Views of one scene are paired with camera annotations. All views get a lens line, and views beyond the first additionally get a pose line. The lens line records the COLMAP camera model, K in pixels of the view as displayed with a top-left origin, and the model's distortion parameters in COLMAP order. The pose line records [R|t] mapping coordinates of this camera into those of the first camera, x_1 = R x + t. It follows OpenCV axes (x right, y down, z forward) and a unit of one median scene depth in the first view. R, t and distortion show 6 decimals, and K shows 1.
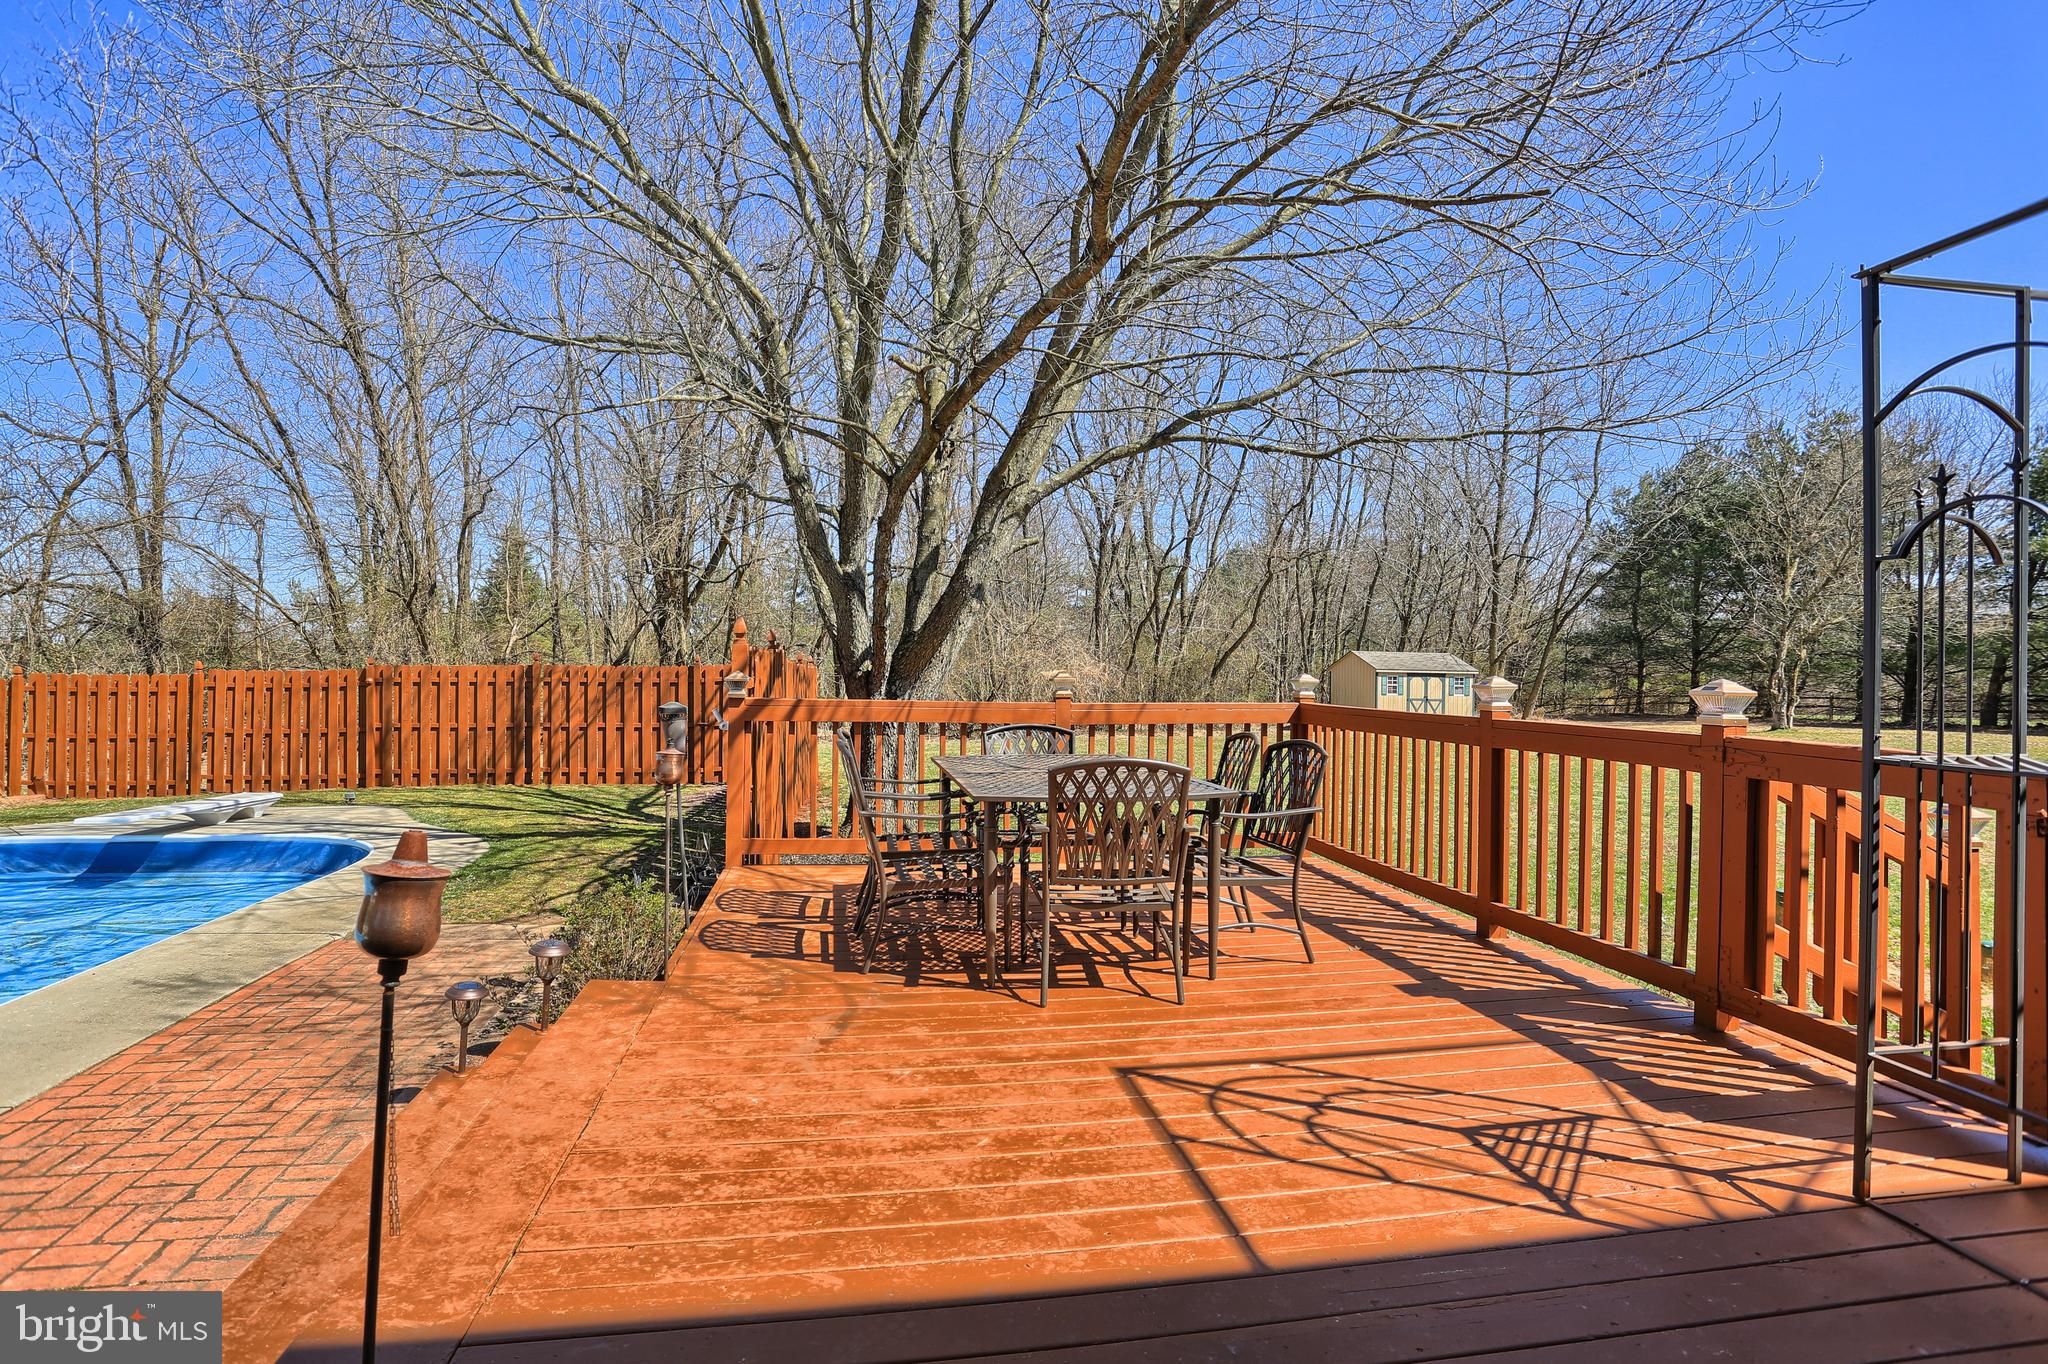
lens RADIAL K [[1034.5, 0, 1024.0], [0, 1034.5, 682.0], [0, 0, 1]] dist [-0.046682, 0.000526]
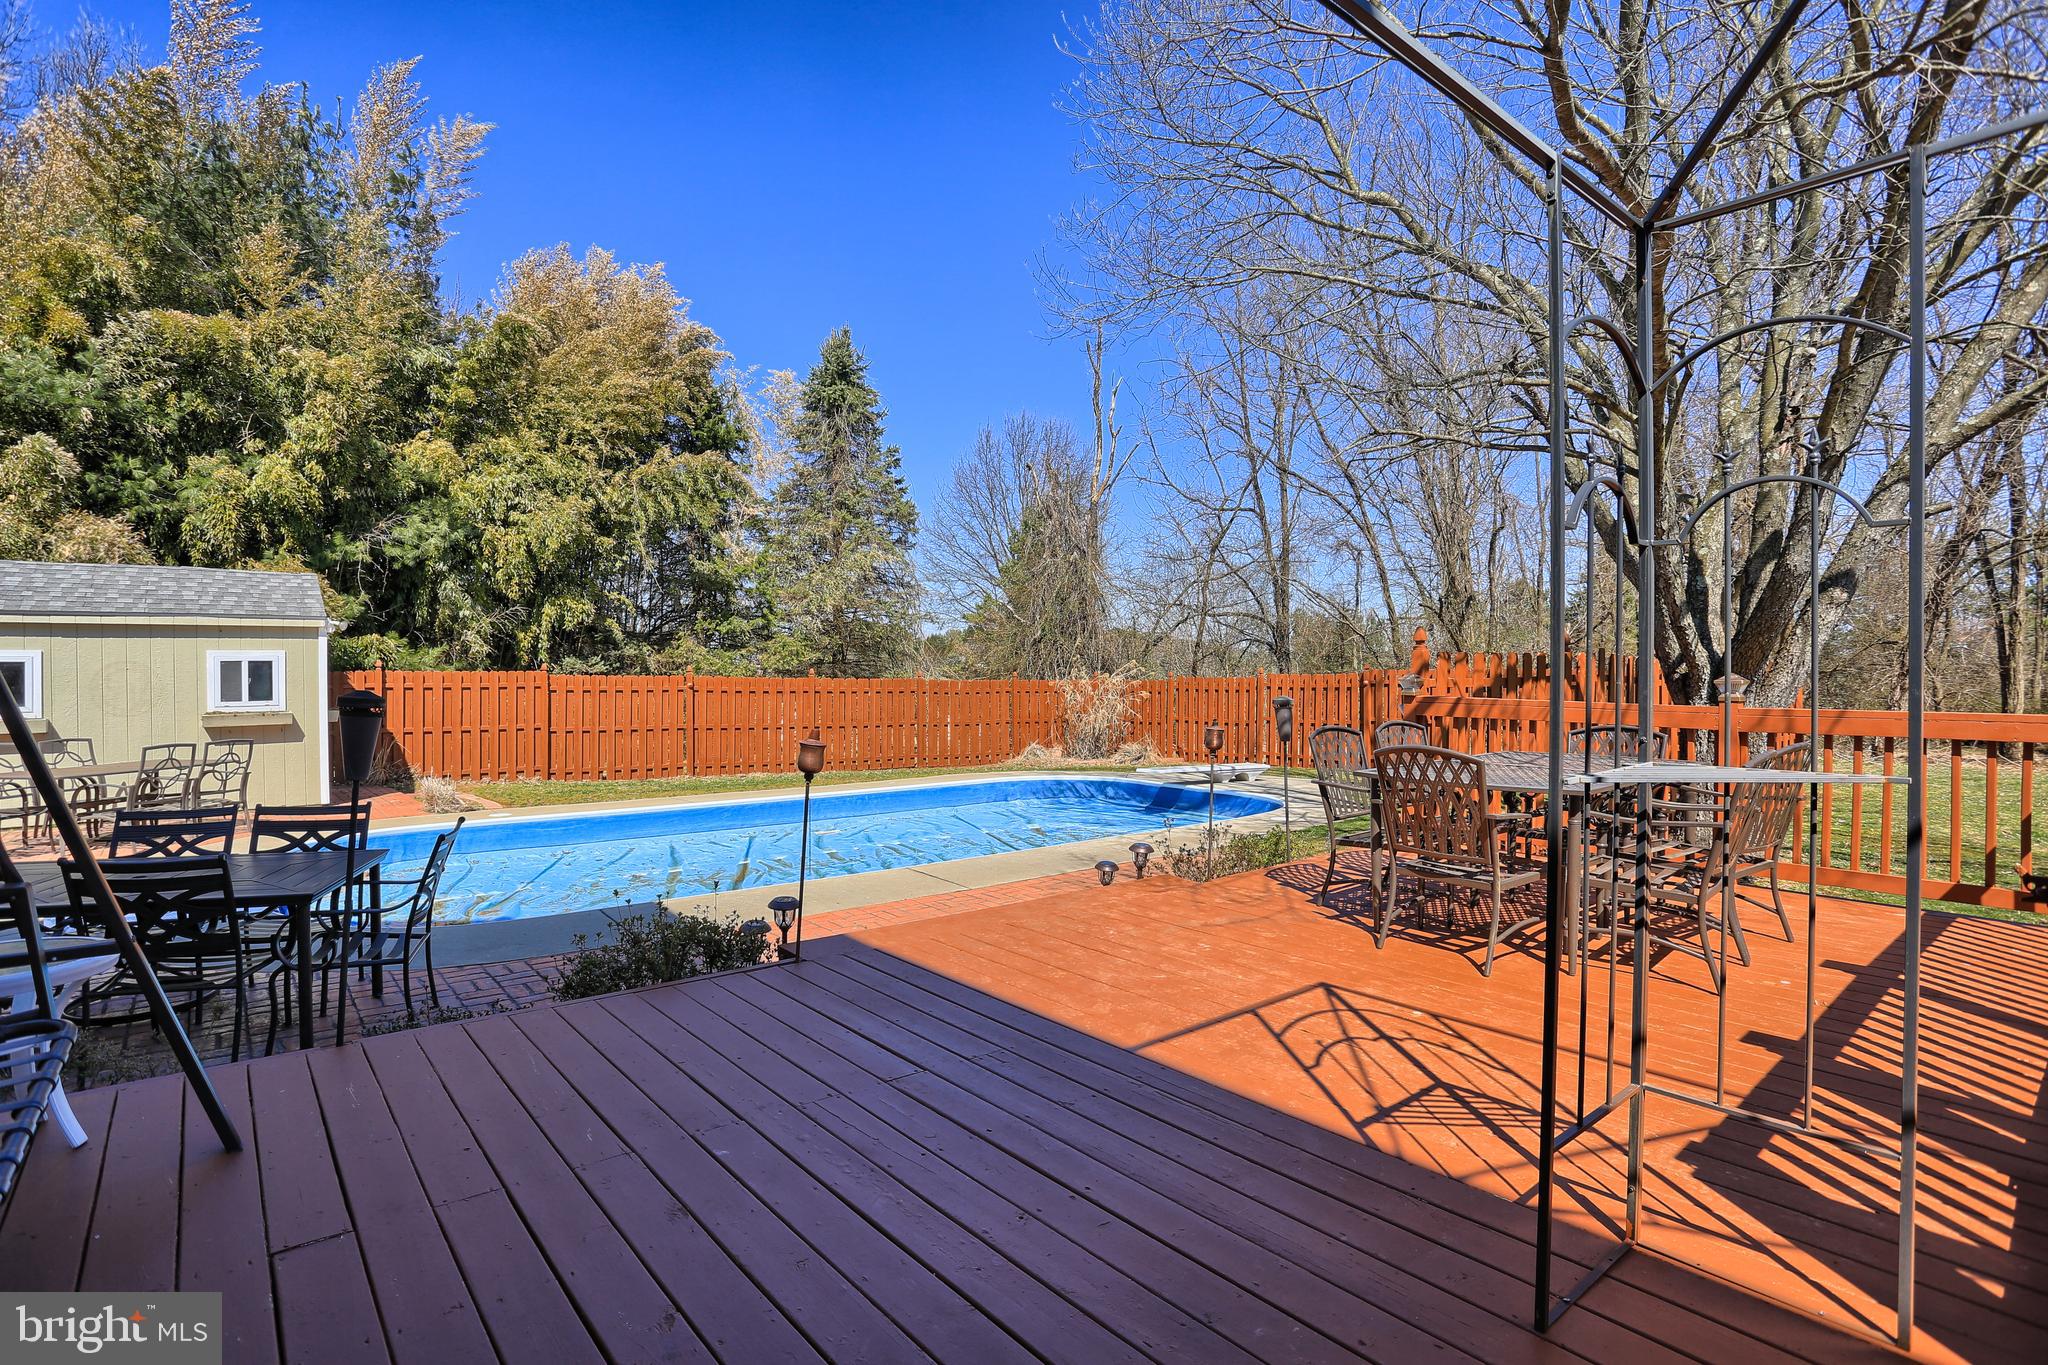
lens RADIAL K [[1008.3, 0, 999.4], [0, 1008.3, 679.3], [0, 0, 1]] dist [-0.016017, 0.000031]
pose [[0.499703, 0.002359, -0.866194, 0.802432], [-0.009028, 0.999956, -0.002485, 0.005697], [0.866150, 0.009062, 0.499702, 0.022253]]
